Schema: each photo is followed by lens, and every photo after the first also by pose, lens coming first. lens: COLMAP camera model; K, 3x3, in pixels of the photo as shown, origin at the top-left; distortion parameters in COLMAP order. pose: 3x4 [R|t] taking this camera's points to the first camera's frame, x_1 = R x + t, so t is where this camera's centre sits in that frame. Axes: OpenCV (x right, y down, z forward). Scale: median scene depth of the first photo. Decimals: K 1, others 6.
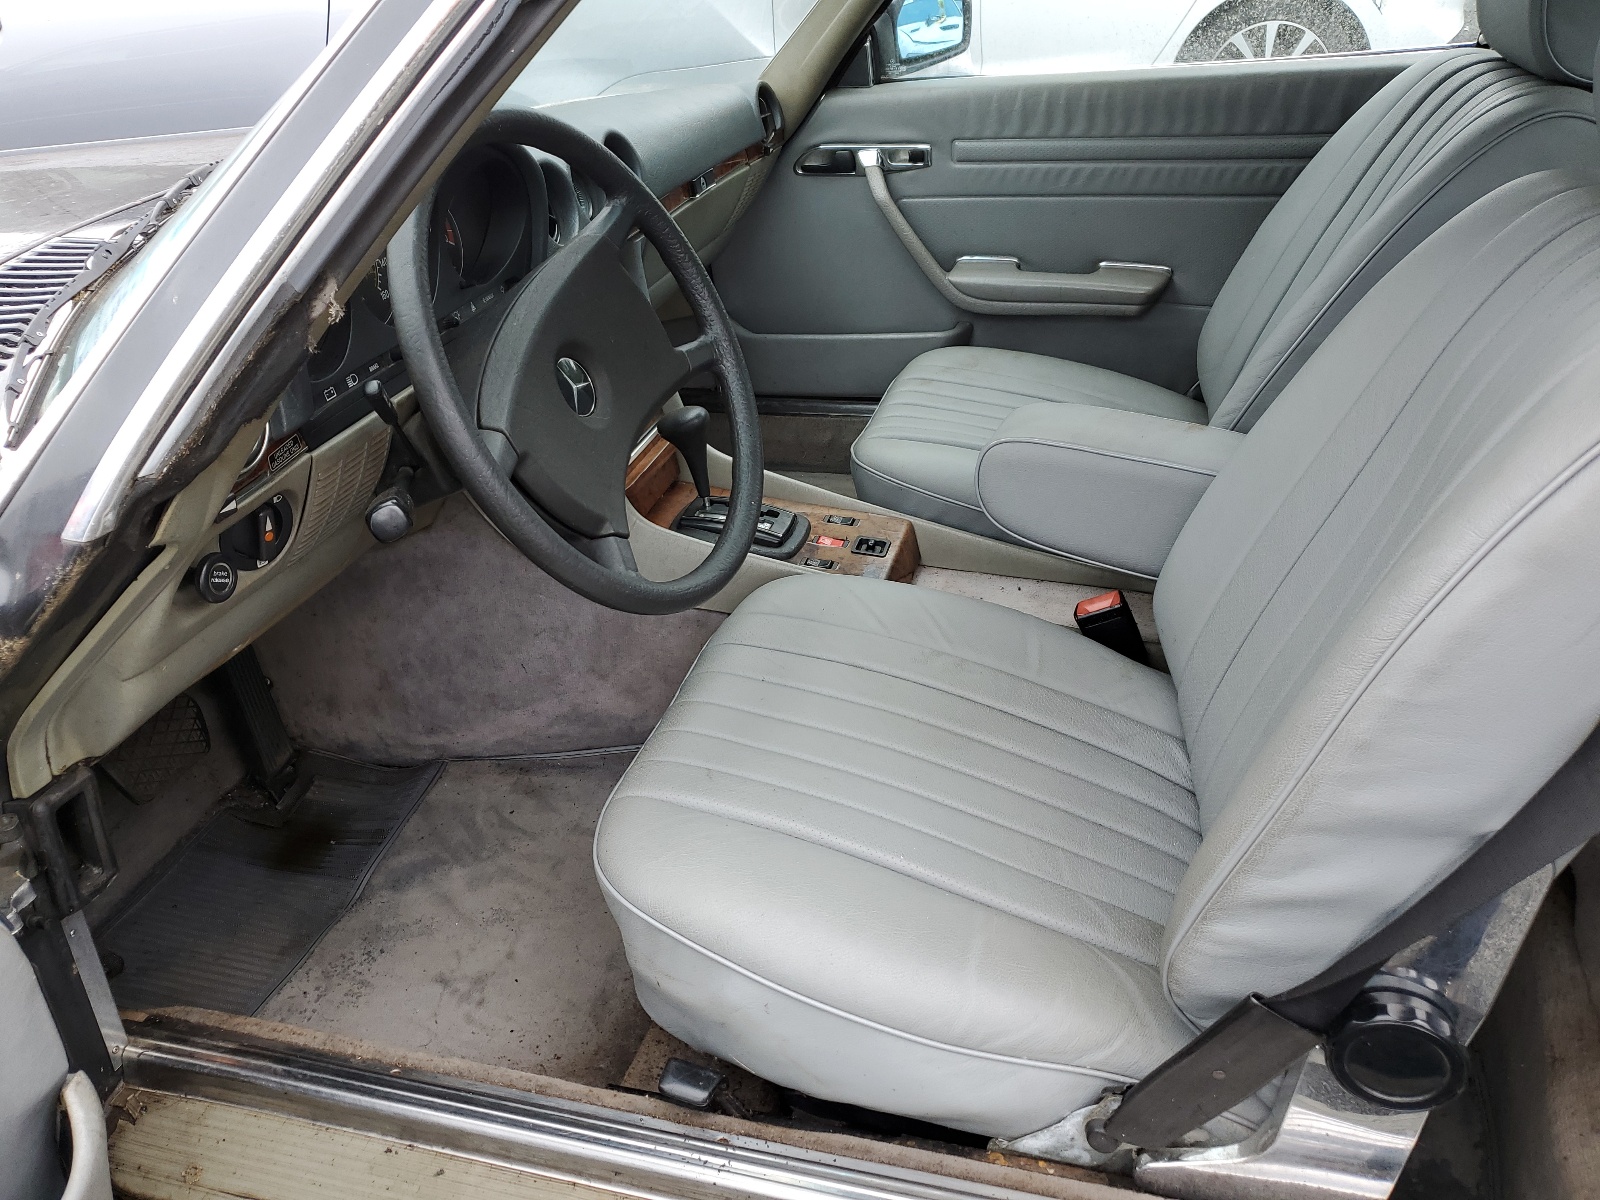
lens RADIAL K [[1203.0, 0, 800.0], [0, 1203.0, 600.0], [0, 0, 1]] dist [-0.002116, -0.002897]
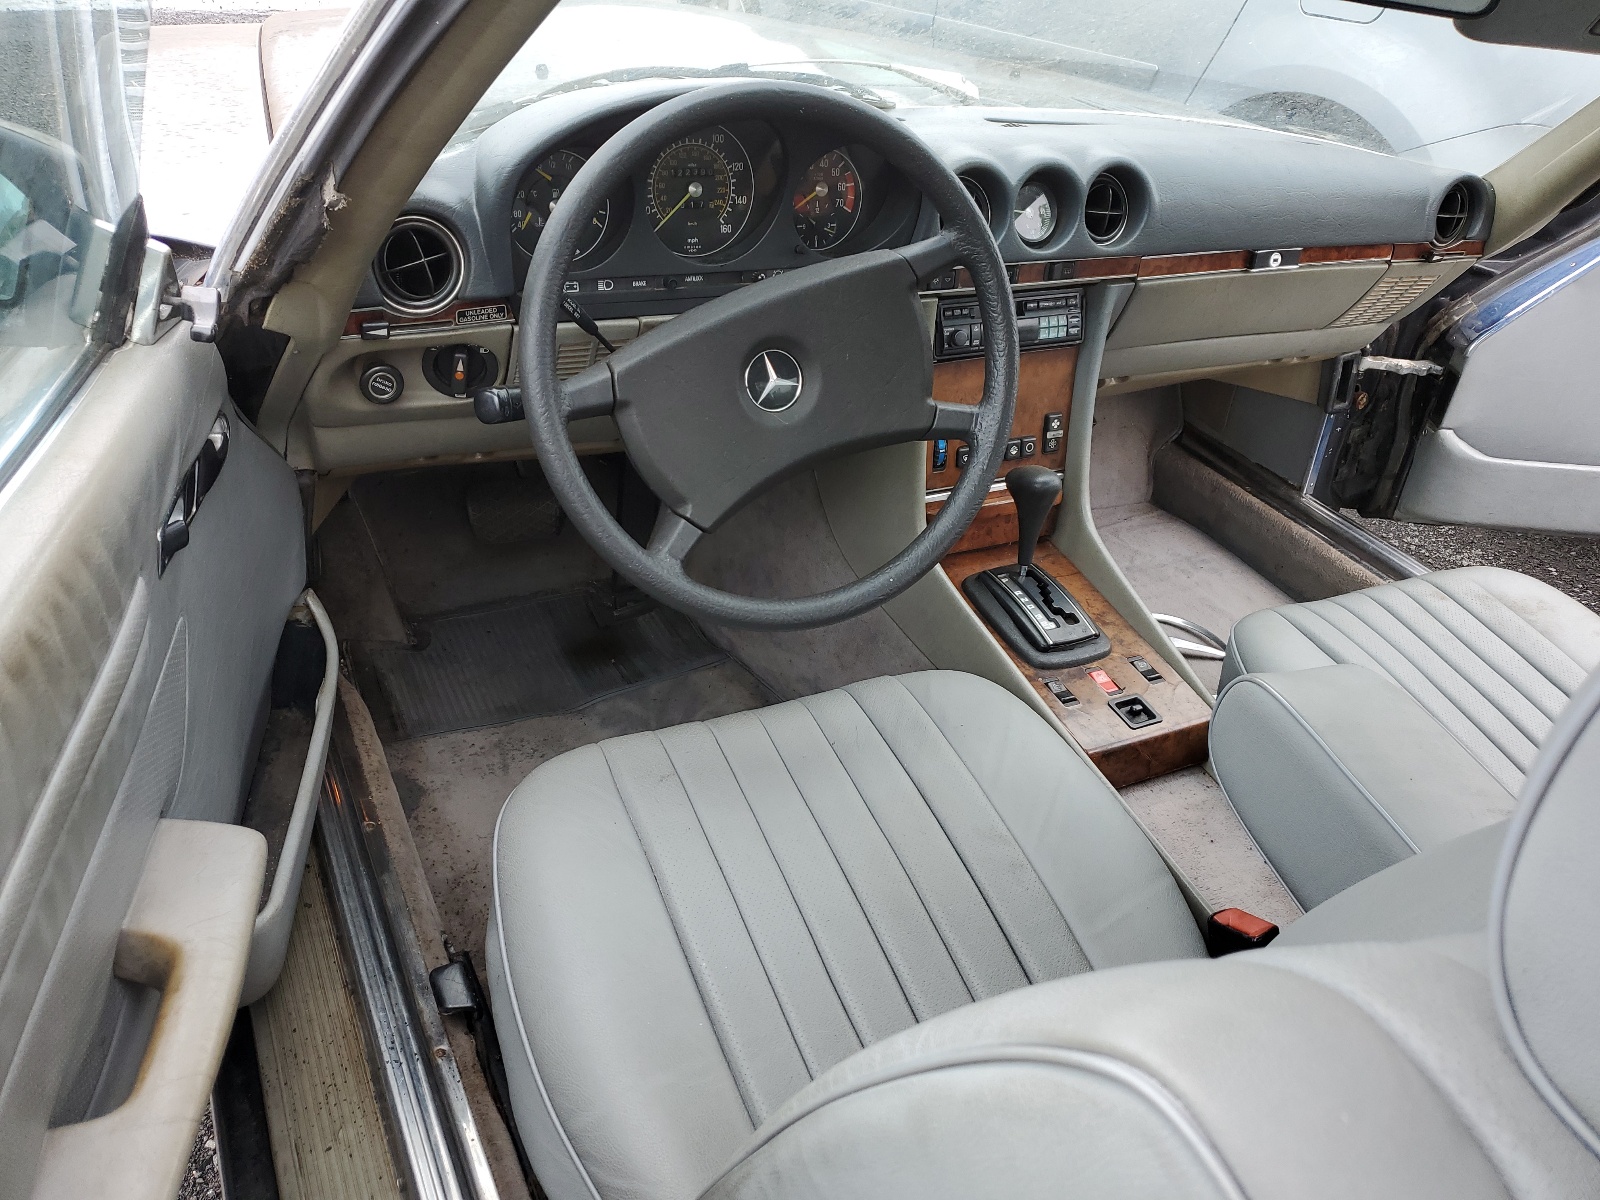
lens RADIAL K [[1203.0, 0, 800.0], [0, 1203.0, 600.0], [0, 0, 1]] dist [-0.002116, -0.002897]
pose [[0.661847, 0.509592, -0.549795, 0.327193], [-0.491339, 0.848800, 0.195256, -0.159017], [0.566167, 0.140906, 0.812158, 0.164132]]
